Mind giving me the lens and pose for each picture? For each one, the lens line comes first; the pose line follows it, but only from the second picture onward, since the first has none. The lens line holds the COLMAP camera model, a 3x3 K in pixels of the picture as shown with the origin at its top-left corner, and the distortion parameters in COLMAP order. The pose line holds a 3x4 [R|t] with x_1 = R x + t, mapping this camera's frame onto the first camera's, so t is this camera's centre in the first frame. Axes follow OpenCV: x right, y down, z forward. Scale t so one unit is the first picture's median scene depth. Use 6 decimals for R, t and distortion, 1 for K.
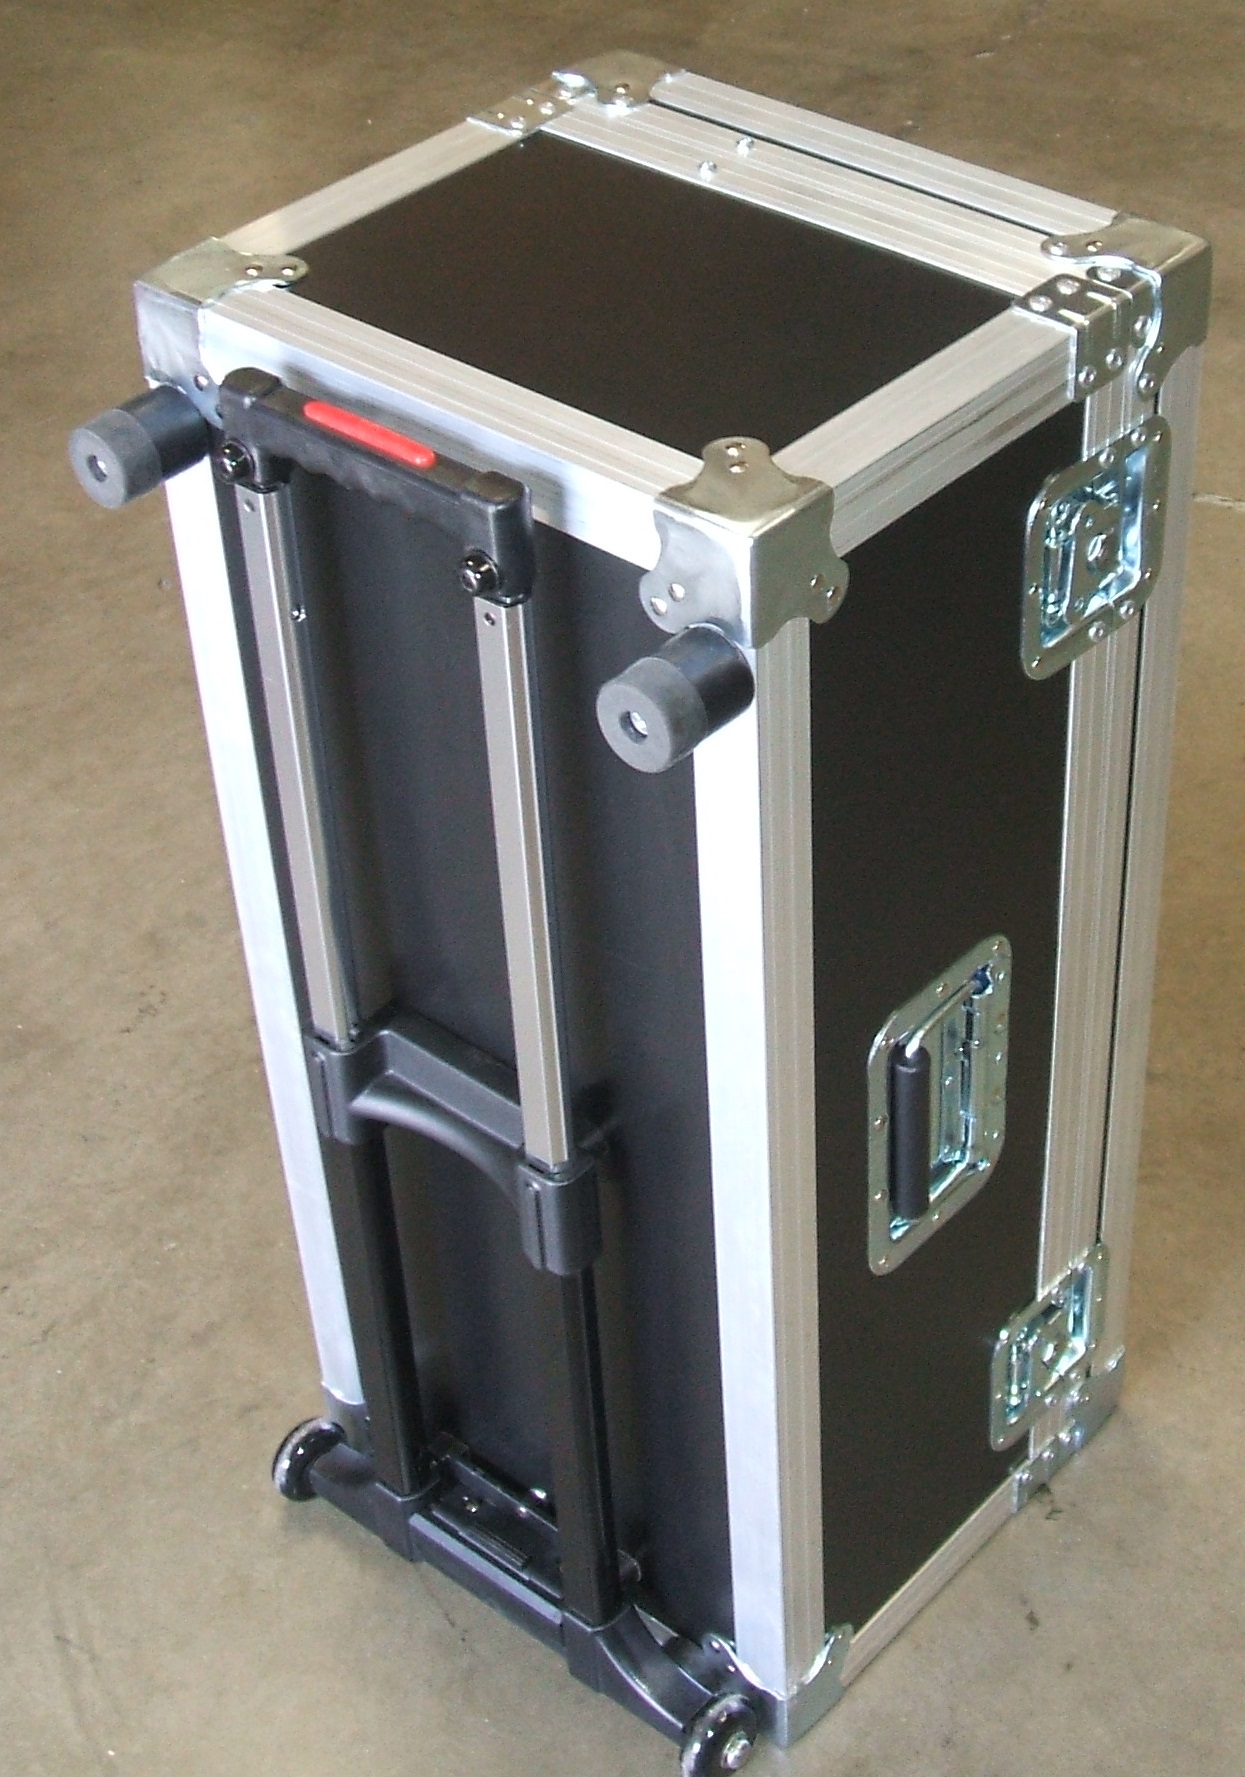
lens RADIAL K [[2971.1, 0, 752.2], [0, 2971.1, 887.9], [0, 0, 1]] dist [-0.026604, 0.010632]
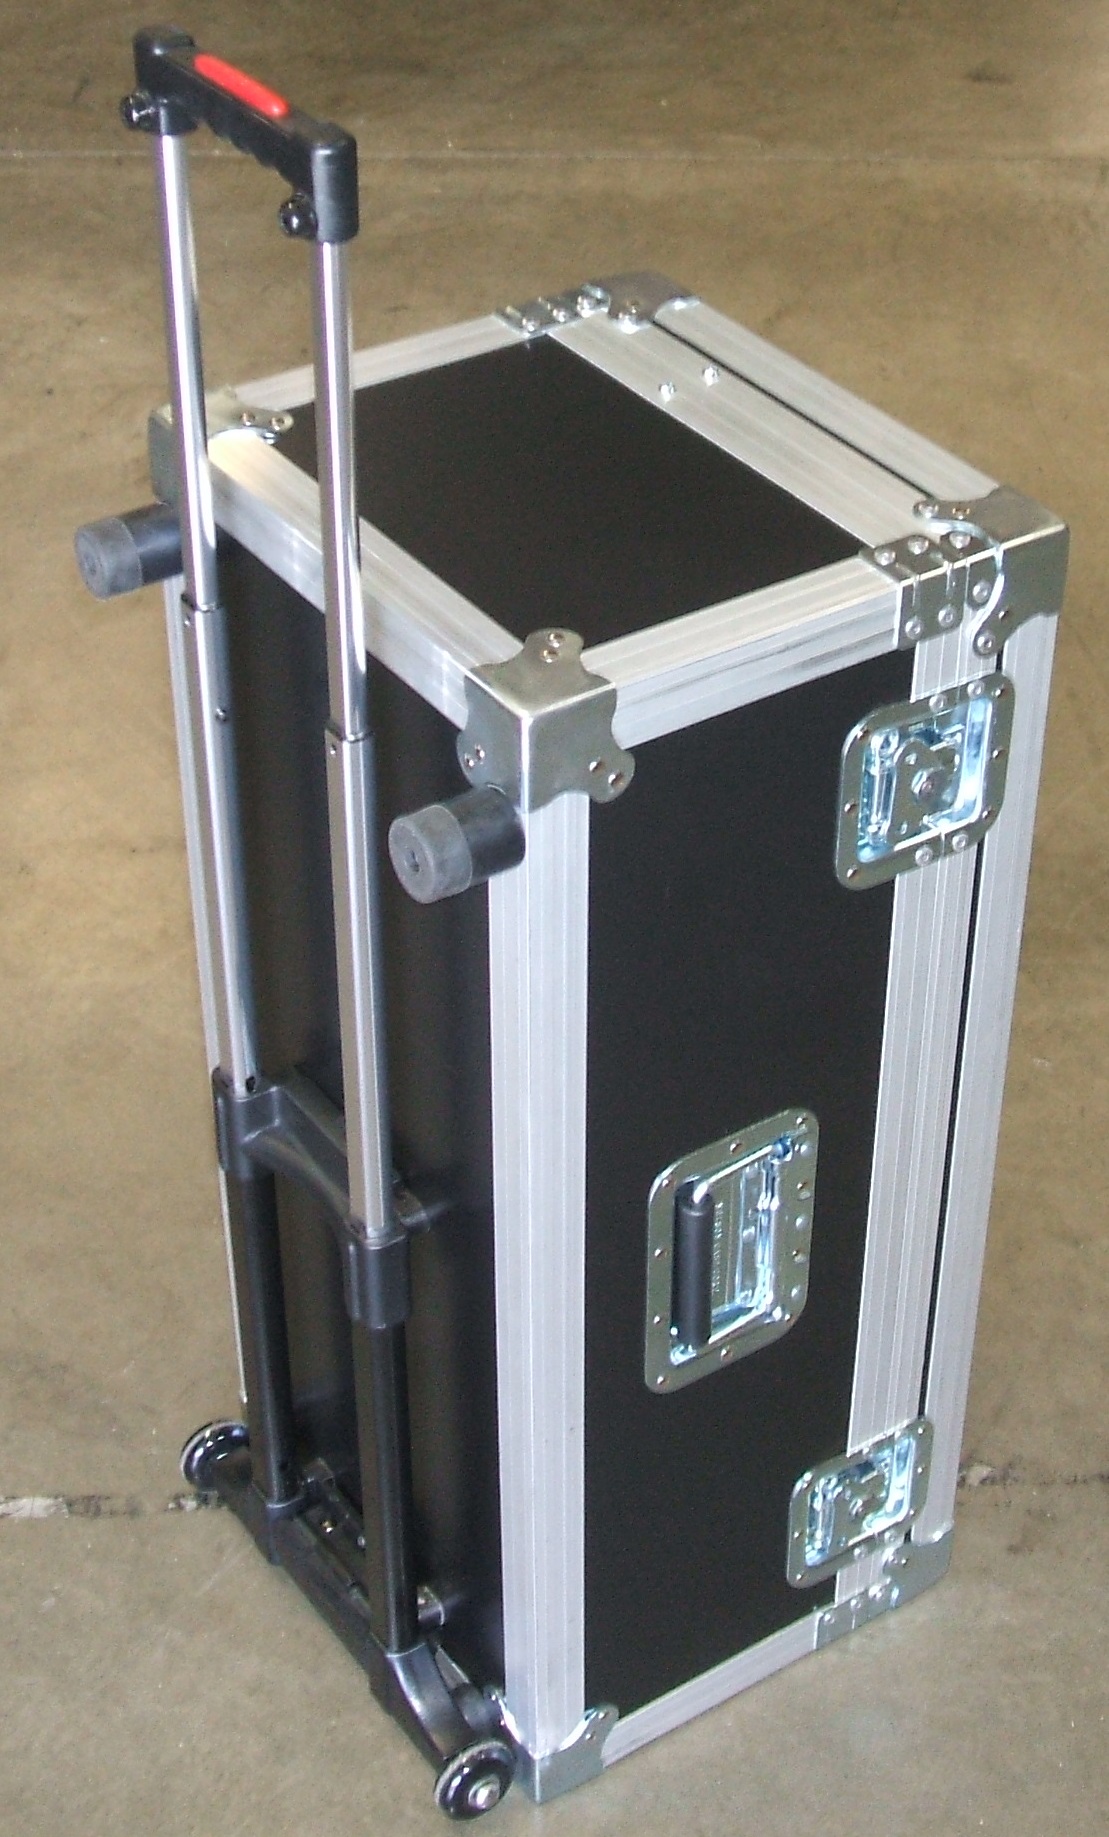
lens RADIAL K [[2966.2, 0, 554.5], [0, 2966.2, 918.5], [0, 0, 1]] dist [0.030478, 0.022848]
pose [[0.959067, 0.185749, -0.213749, 0.228009], [-0.191862, 0.981389, -0.008030, -0.028443], [0.208279, 0.048711, 0.976856, -0.105750]]
